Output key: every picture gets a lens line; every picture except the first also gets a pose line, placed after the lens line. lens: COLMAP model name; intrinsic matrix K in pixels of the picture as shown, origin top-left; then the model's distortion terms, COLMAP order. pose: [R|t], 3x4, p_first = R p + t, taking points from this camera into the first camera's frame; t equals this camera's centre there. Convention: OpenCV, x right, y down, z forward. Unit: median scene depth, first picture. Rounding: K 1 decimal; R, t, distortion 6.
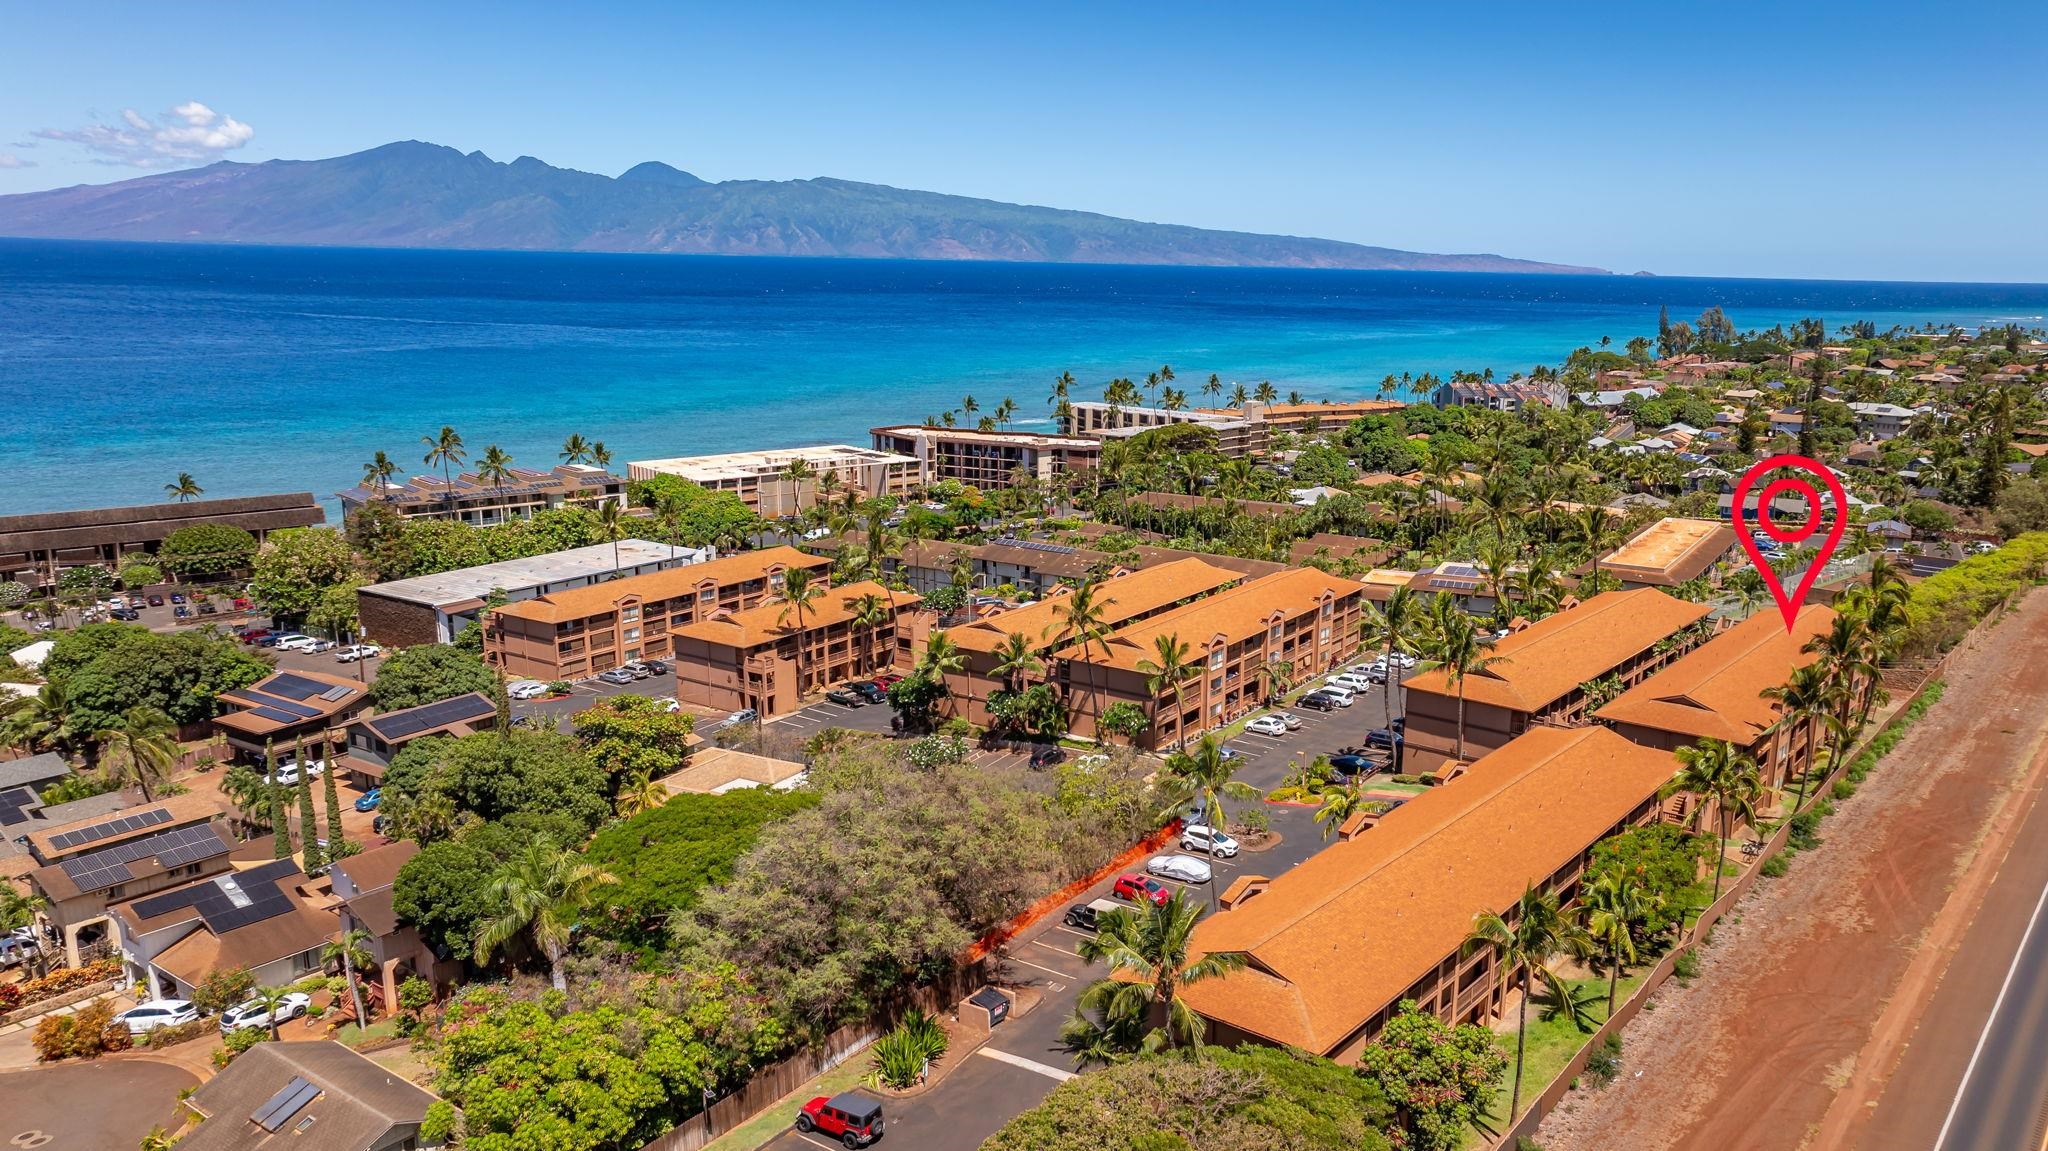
lens RADIAL K [[1633.8, 0, 1024.0], [0, 1633.8, 575.5], [0, 0, 1]] dist [-0.034896, 0.072332]
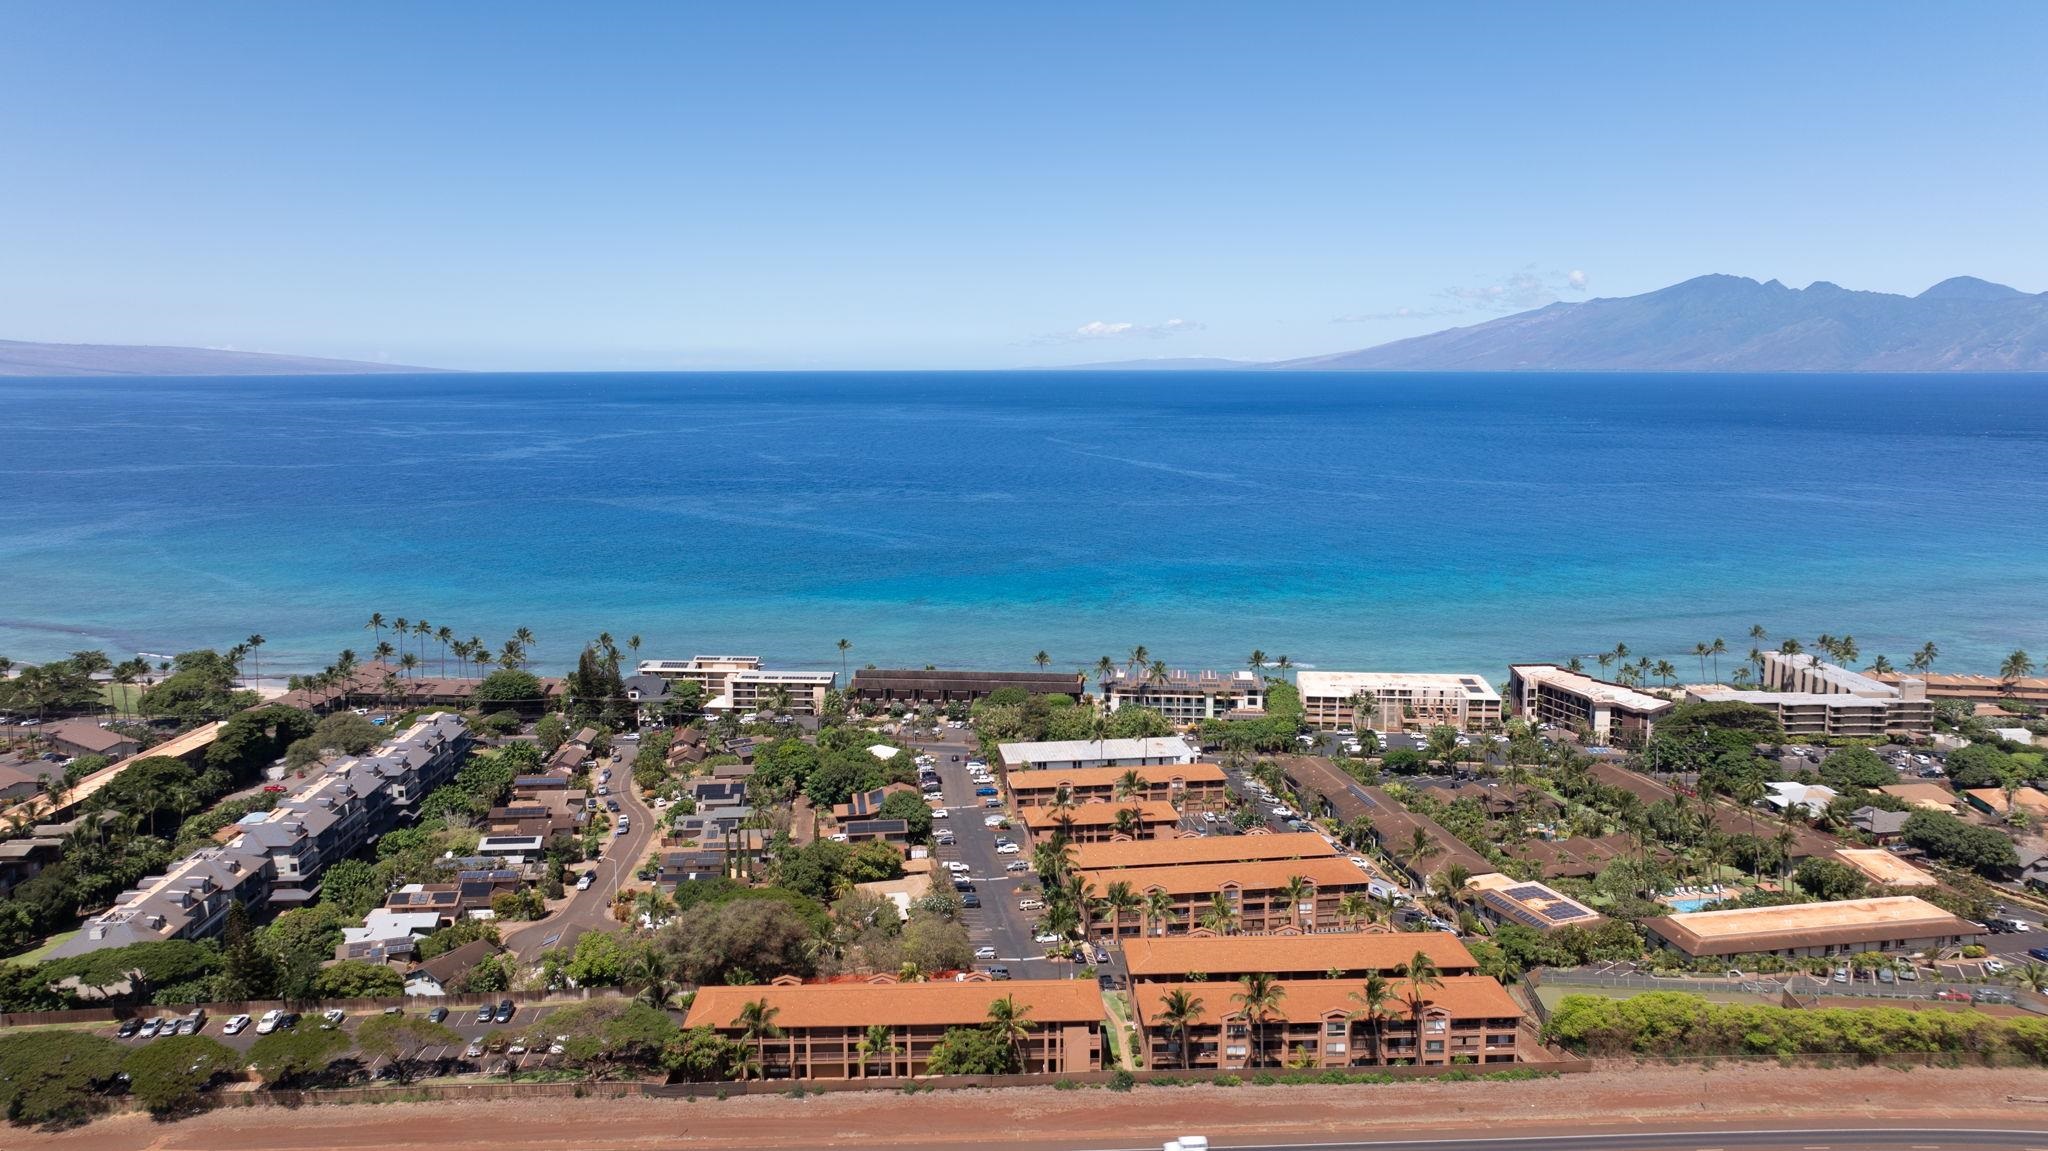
lens RADIAL K [[1633.8, 0, 1024.0], [0, 1633.8, 575.5], [0, 0, 1]] dist [-0.034896, 0.072332]
pose [[0.567301, 0.107458, -0.816469, 0.301089], [-0.105996, 0.992731, 0.057008, -0.080187], [0.816660, 0.054202, 0.574568, -0.012500]]
